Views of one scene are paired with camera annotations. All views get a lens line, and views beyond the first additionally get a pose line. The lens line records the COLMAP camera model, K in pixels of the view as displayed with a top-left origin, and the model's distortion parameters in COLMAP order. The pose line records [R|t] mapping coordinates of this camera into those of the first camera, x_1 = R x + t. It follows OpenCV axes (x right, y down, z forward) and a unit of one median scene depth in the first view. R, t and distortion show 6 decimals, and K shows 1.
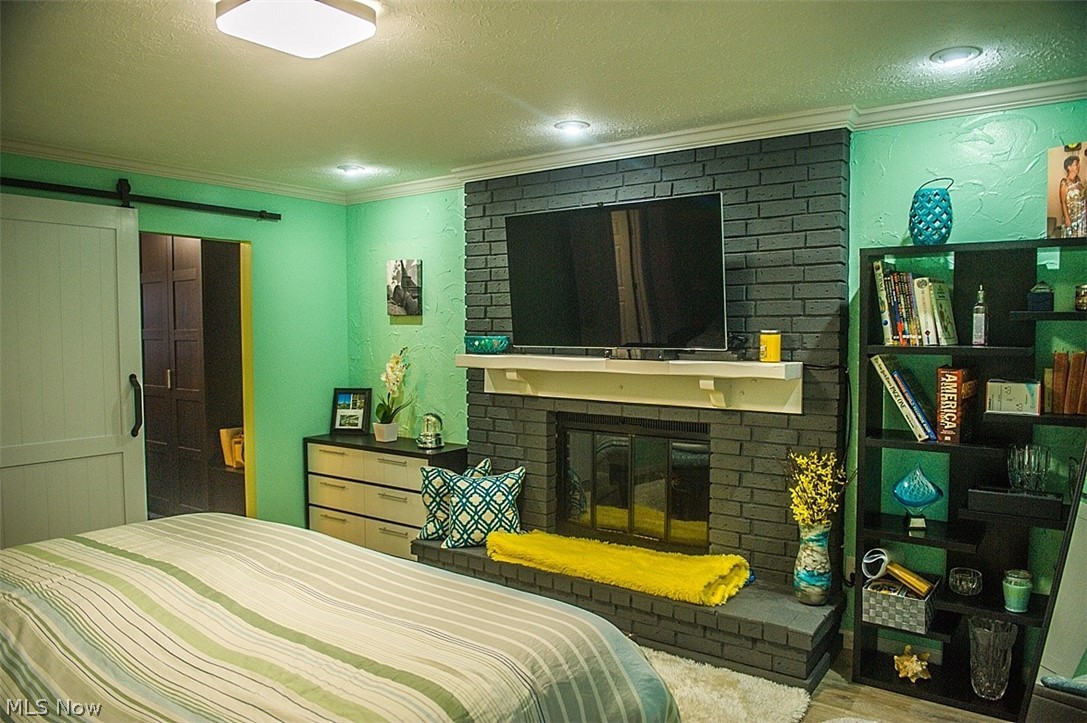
lens RADIAL K [[753.6, 0, 545.4], [0, 753.6, 358.4], [0, 0, 1]] dist [-0.041219, -0.006071]
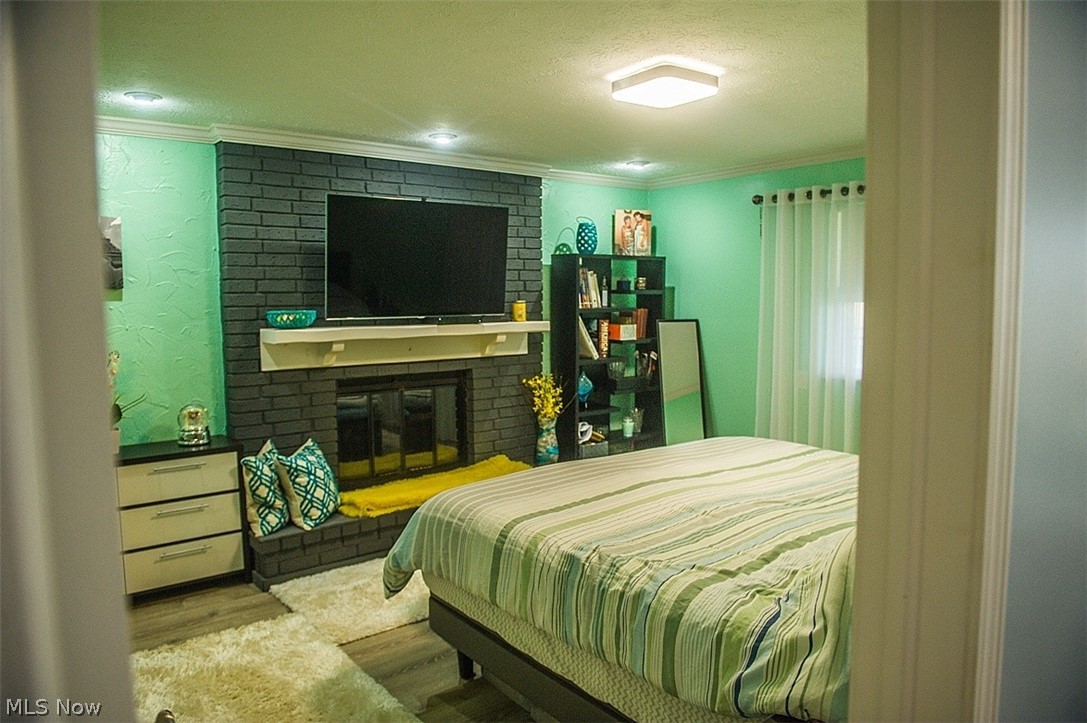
lens RADIAL K [[753.6, 0, 545.2], [0, 753.6, 362.0], [0, 0, 1]] dist [-0.041219, -0.006071]
pose [[0.263703, -0.087678, 0.960611, -1.160723], [0.043631, 0.995925, 0.078924, -0.031925], [-0.963617, 0.021100, 0.266454, 0.534745]]
